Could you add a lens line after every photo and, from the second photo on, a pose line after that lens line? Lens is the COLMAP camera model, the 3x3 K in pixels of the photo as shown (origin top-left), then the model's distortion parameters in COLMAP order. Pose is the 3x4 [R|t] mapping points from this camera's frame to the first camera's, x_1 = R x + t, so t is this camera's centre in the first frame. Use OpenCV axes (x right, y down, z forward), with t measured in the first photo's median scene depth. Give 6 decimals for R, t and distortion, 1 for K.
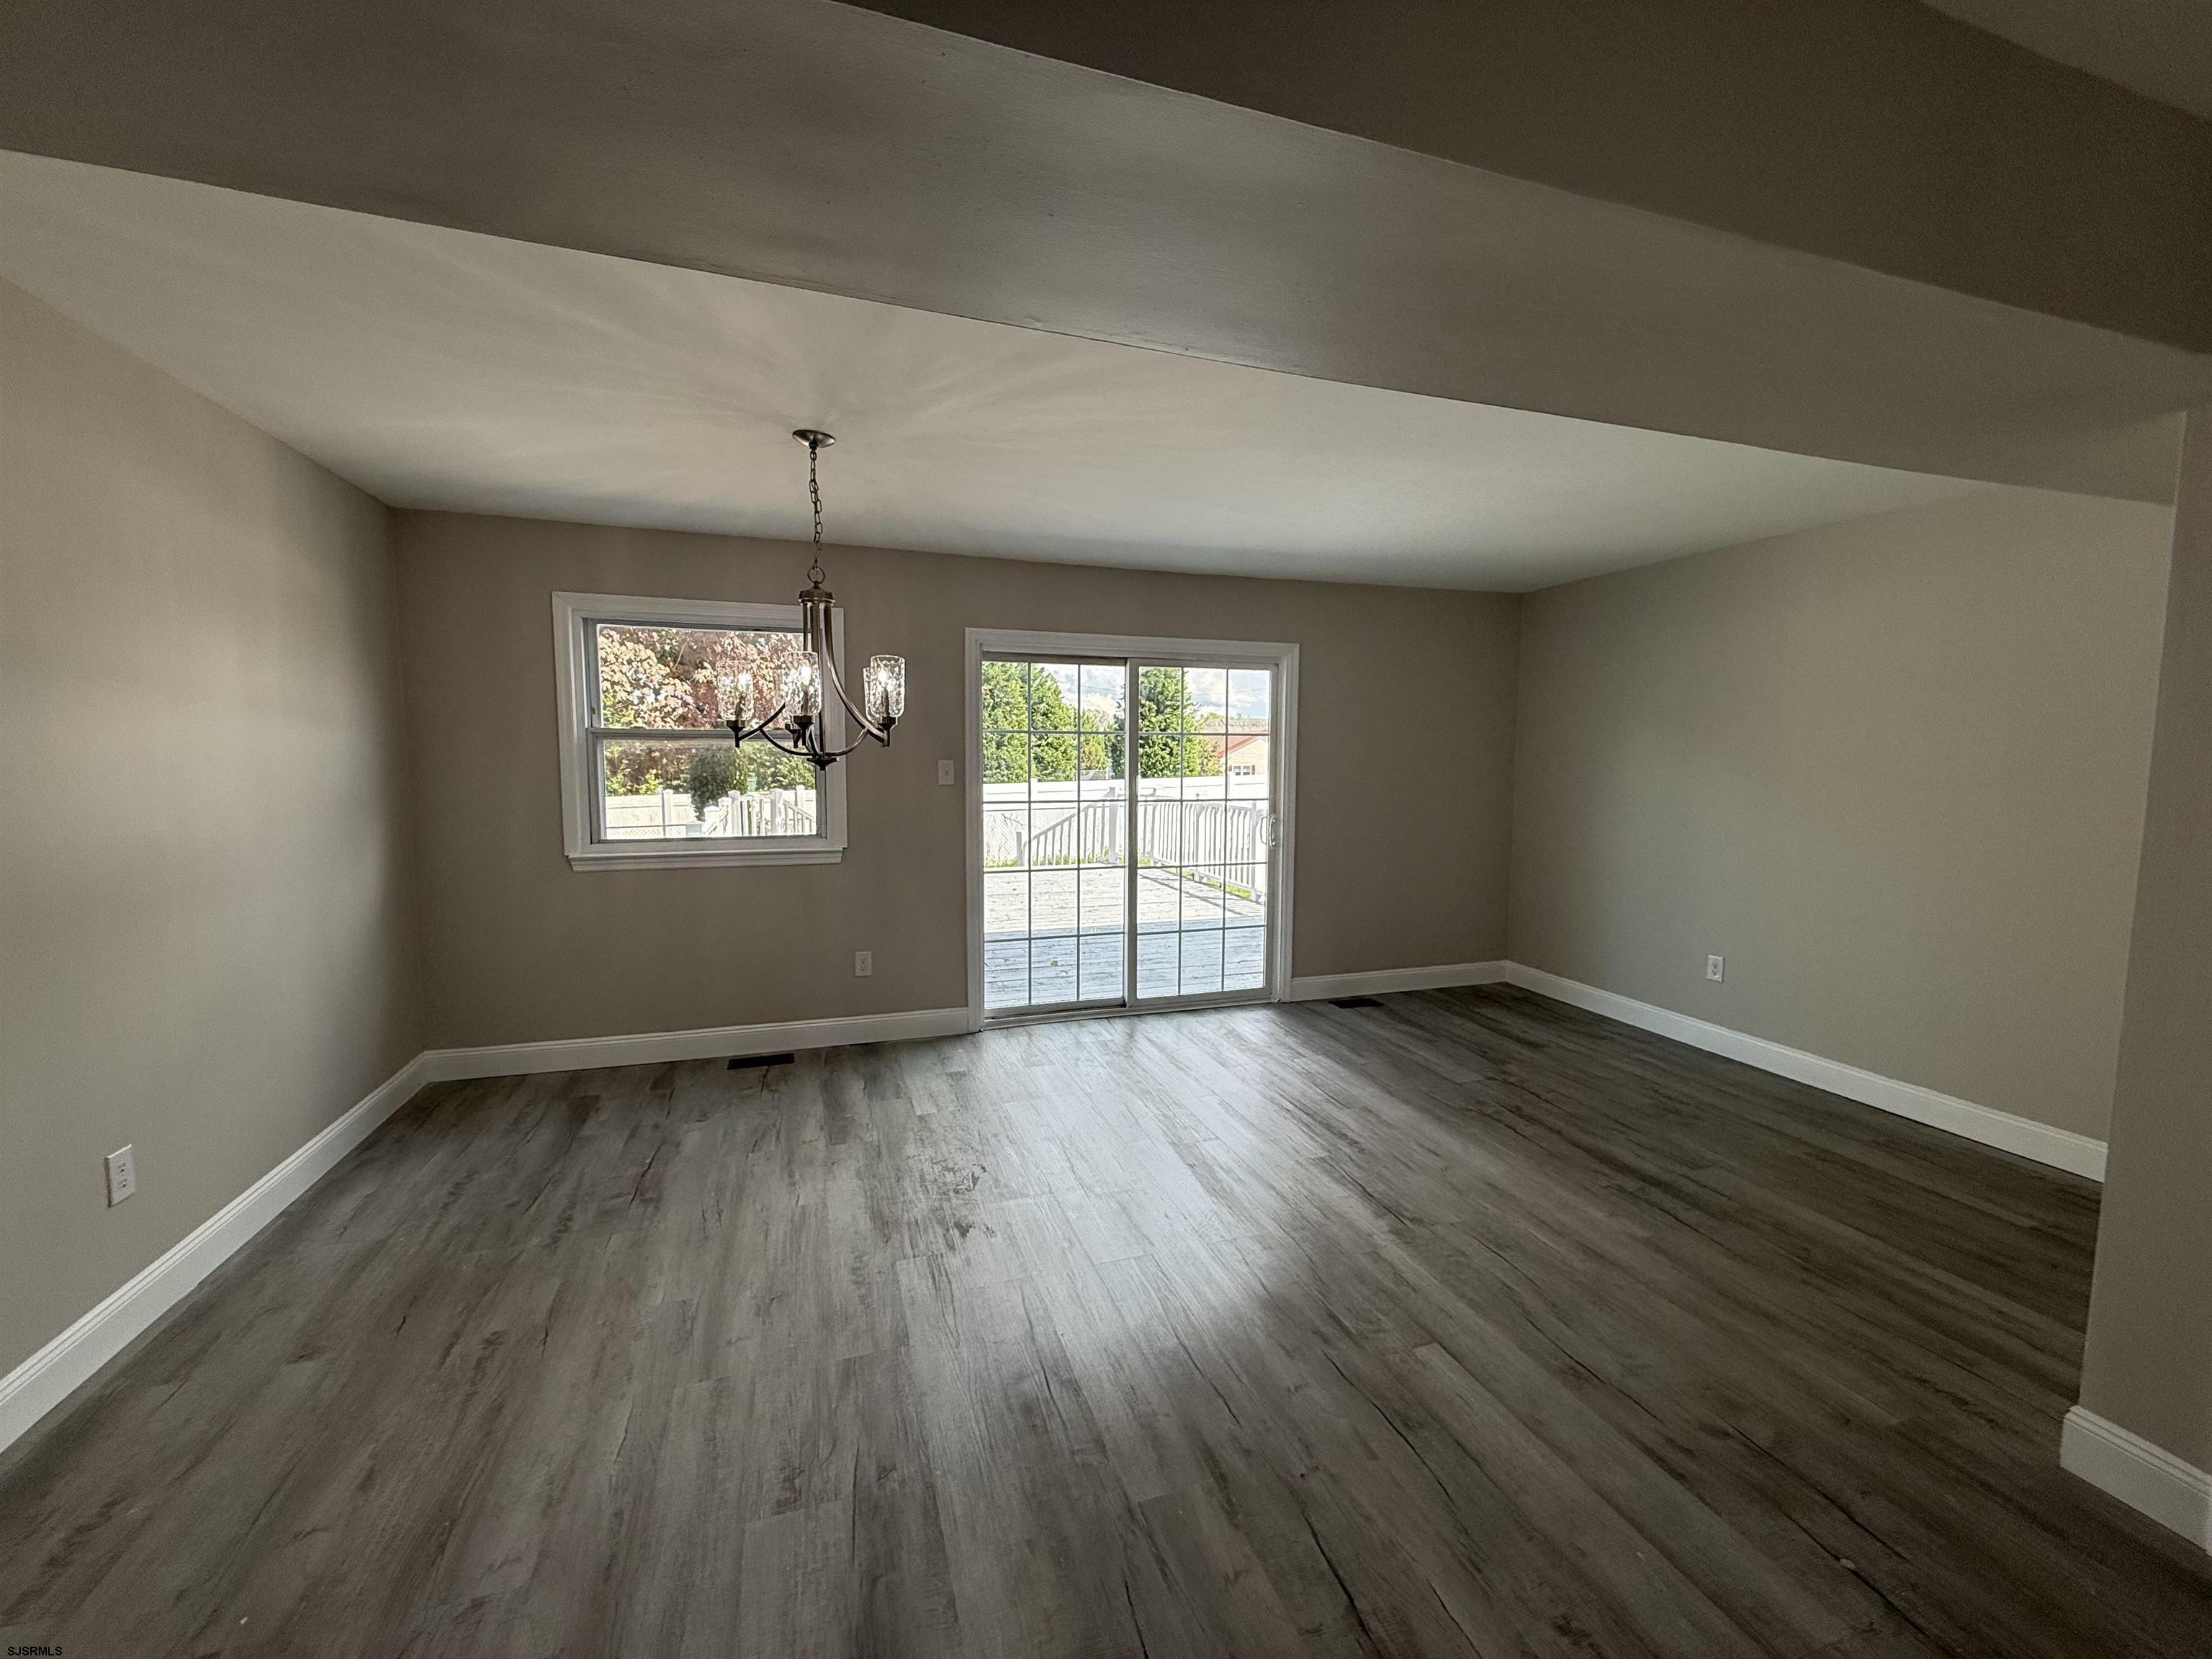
lens RADIAL K [[879.0, 0, 1099.1], [0, 879.0, 828.1], [0, 0, 1]] dist [0.000420, 0.000284]
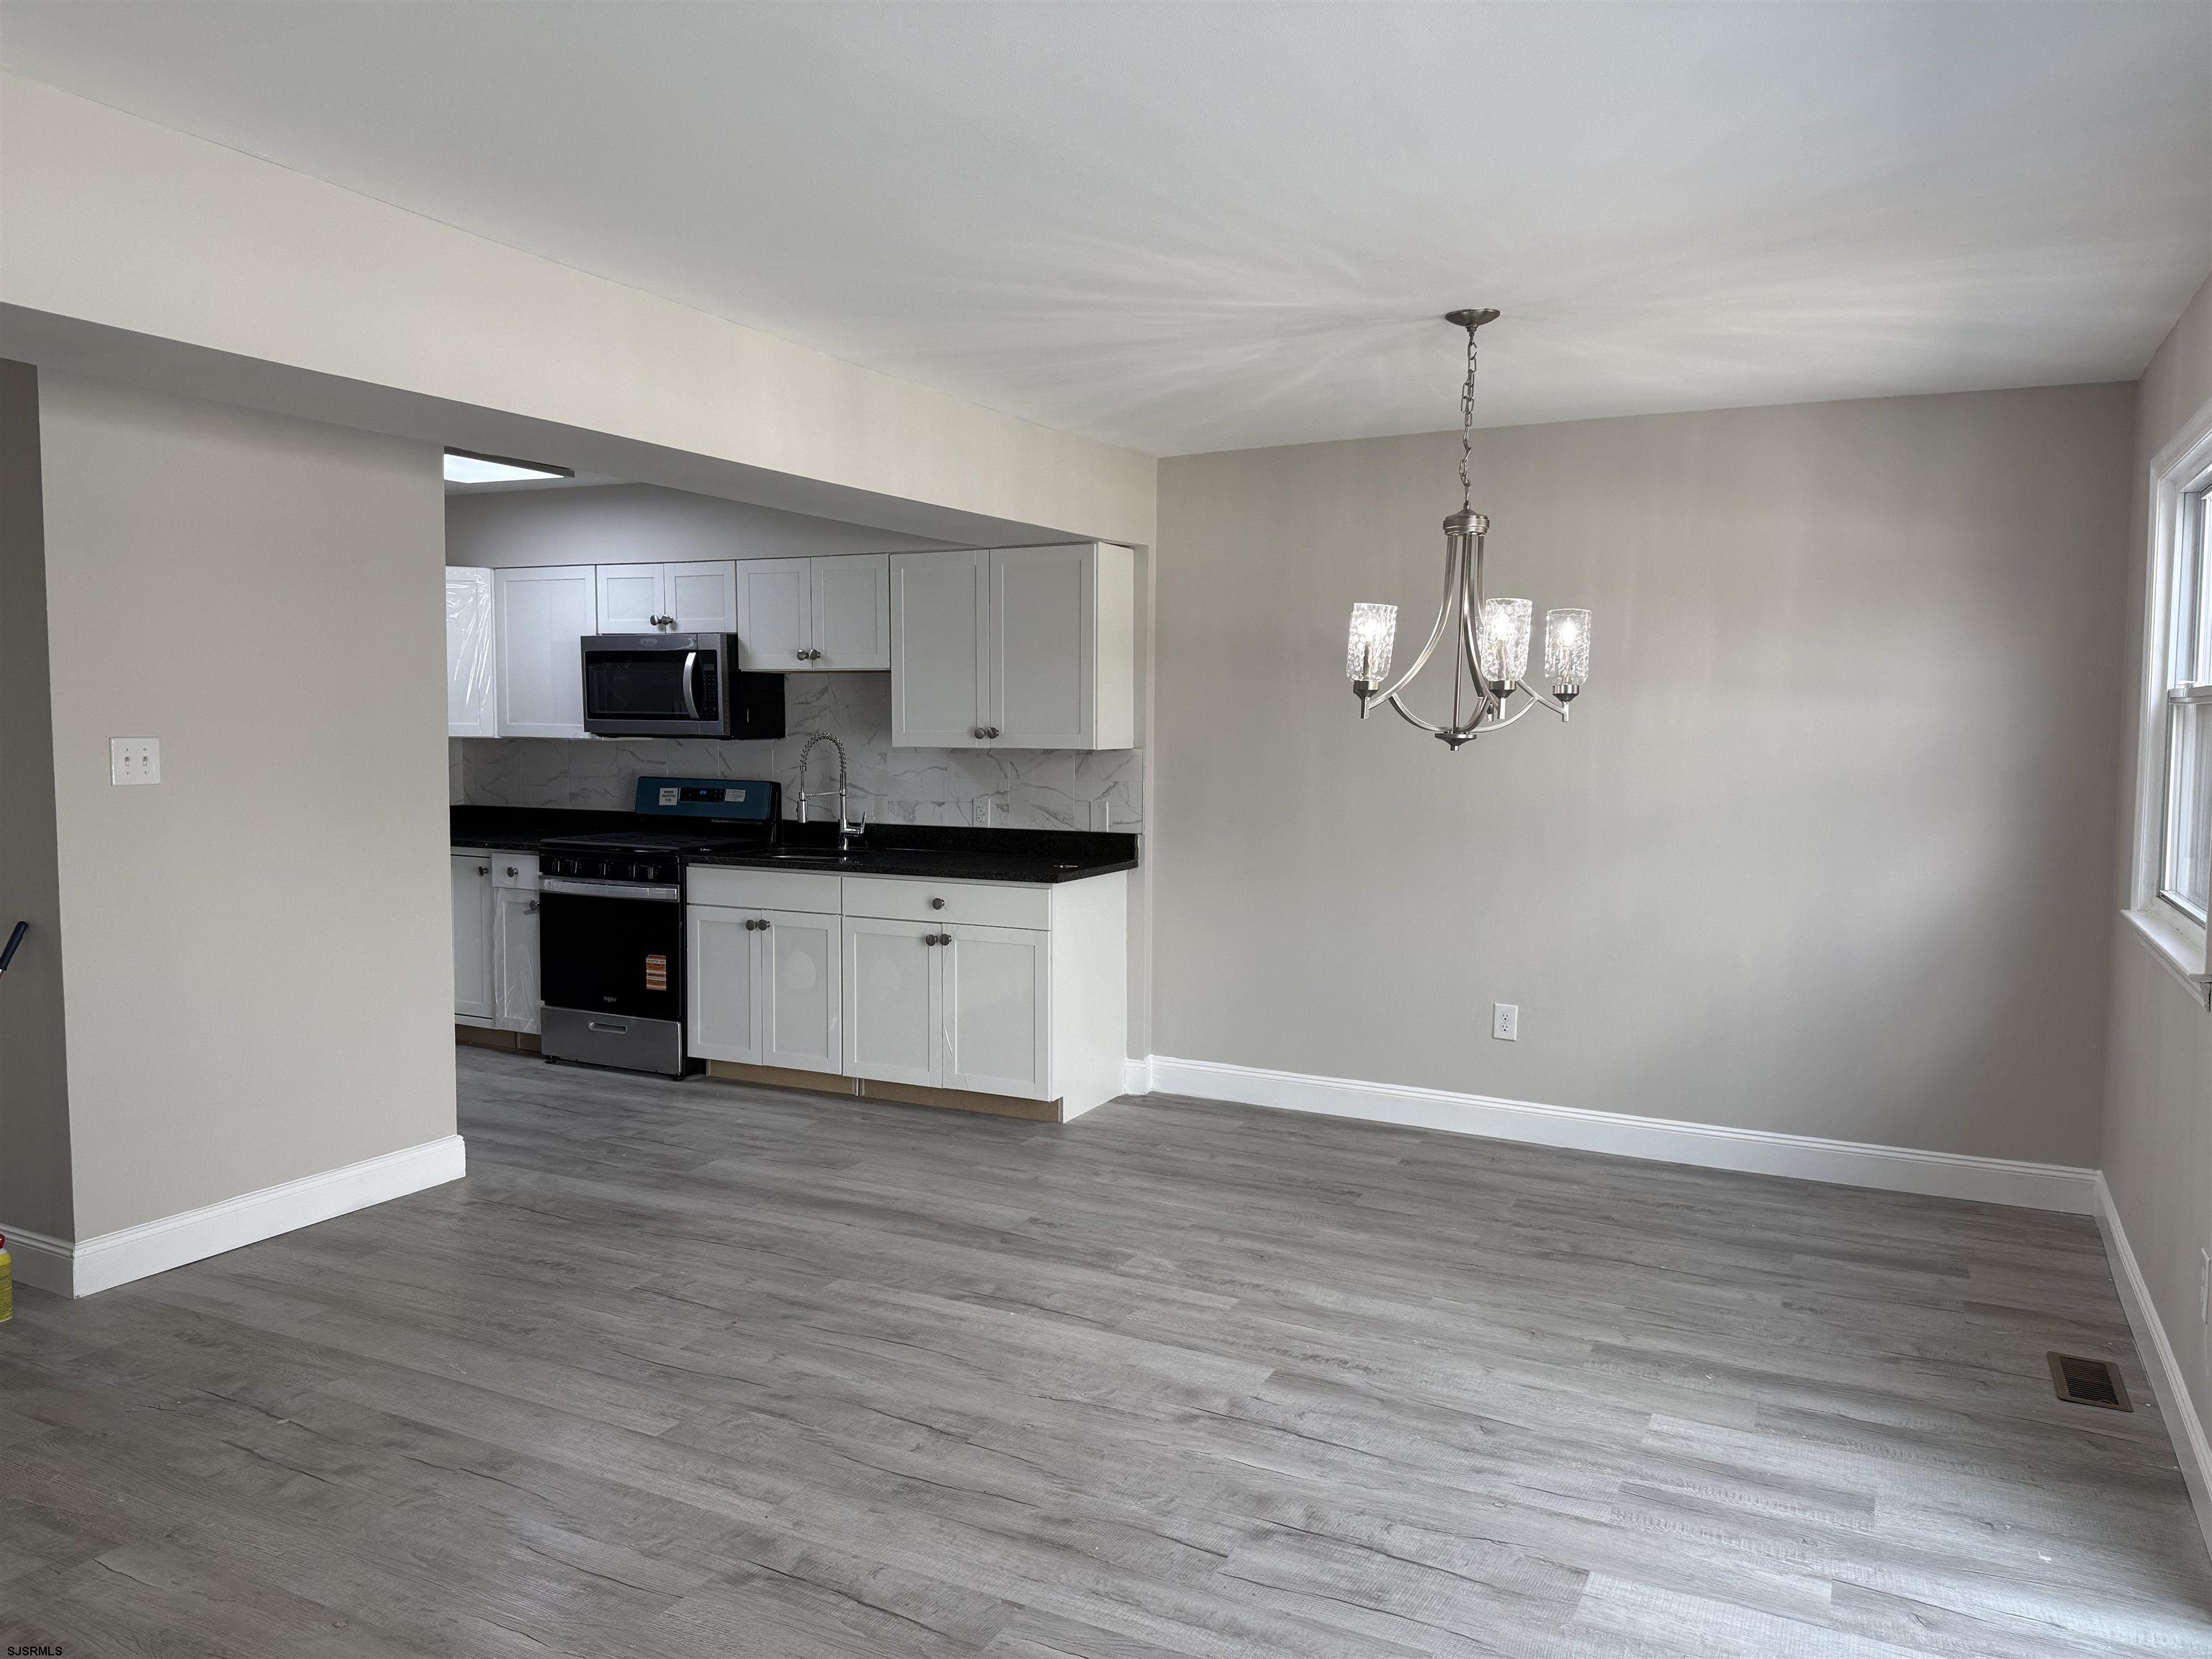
lens RADIAL K [[1545.7, 0, 1110.7], [0, 1545.7, 823.1], [0, 0, 1]] dist [0.083599, -0.098166]
pose [[-0.710191, 0.038086, -0.702978, 0.636816], [-0.070462, 0.989676, 0.124804, -0.112150], [0.700474, 0.138168, -0.700175, 1.310485]]
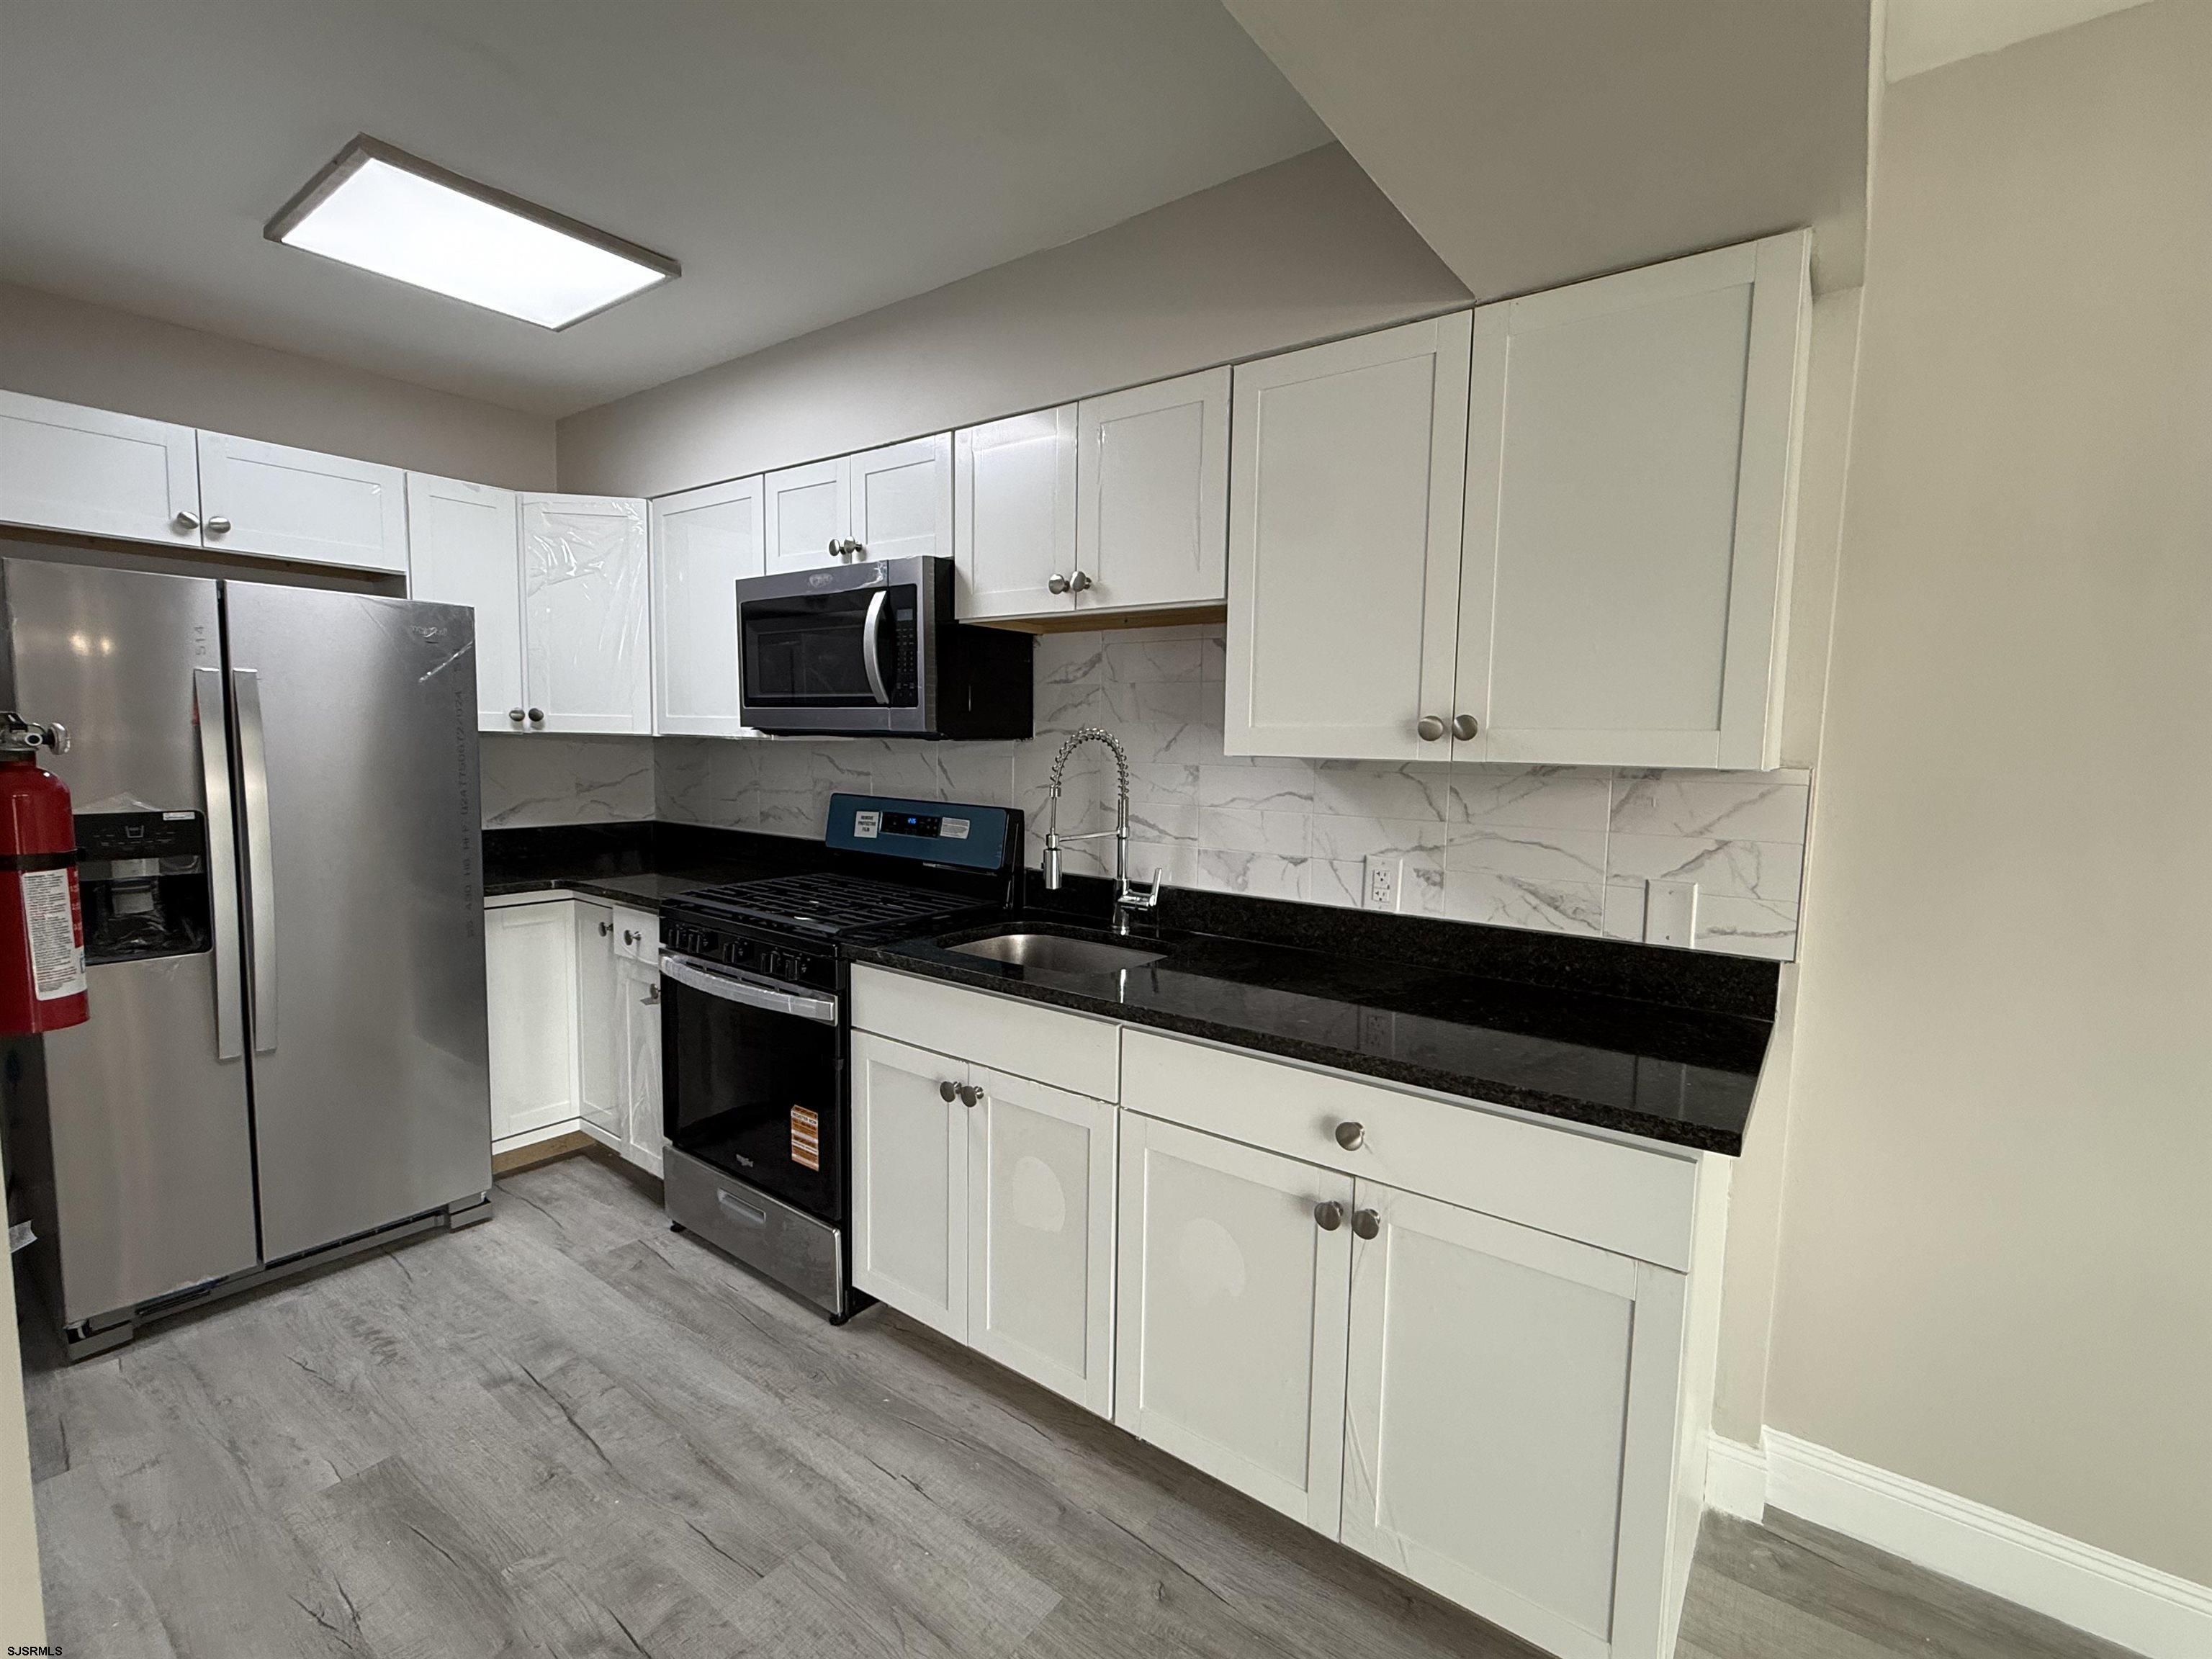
lens RADIAL K [[995.2, 0, 1106.1], [0, 995.2, 827.5], [0, 0, 1]] dist [-0.005589, 0.004871]
pose [[-0.820406, 0.034792, -0.570721, 0.006969], [-0.071063, 0.984204, 0.162151, -0.016317], [0.567348, 0.173587, -0.804975, 0.394387]]
